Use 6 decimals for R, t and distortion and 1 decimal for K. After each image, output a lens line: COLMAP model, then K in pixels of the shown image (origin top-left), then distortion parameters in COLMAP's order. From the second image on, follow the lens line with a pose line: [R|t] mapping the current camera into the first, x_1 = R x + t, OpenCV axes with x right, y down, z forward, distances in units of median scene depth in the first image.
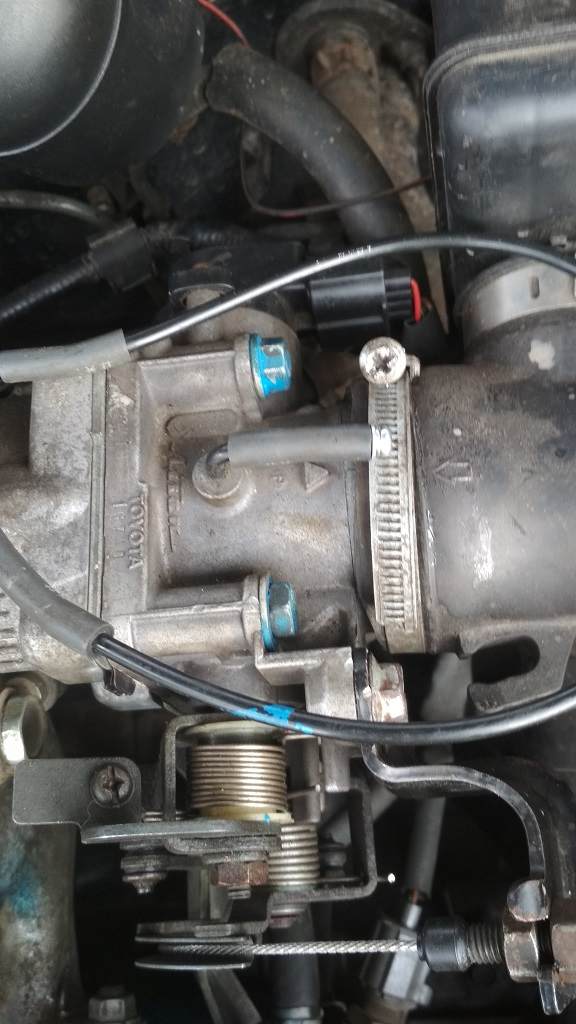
lens RADIAL K [[960.7, 0, 288.0], [0, 960.7, 512.0], [0, 0, 1]] dist [0.140622, -0.373574]
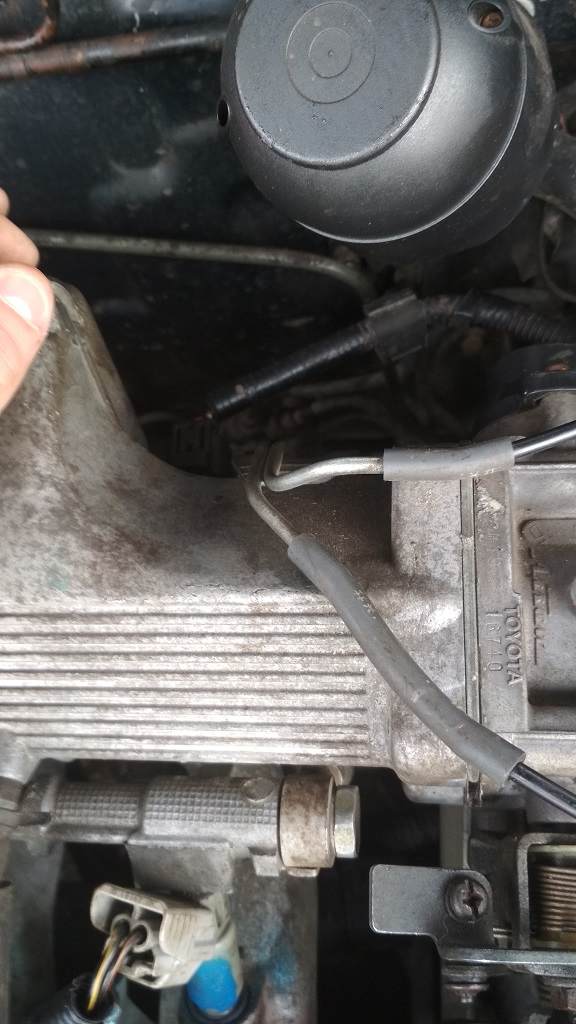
lens RADIAL K [[960.7, 0, 288.0], [0, 960.7, 512.0], [0, 0, 1]] dist [0.140622, -0.373574]
pose [[0.995489, 0.085650, -0.040806, -0.341788], [-0.086080, 0.996249, -0.008888, -0.082128], [0.039892, 0.012360, 0.999128, 0.003995]]
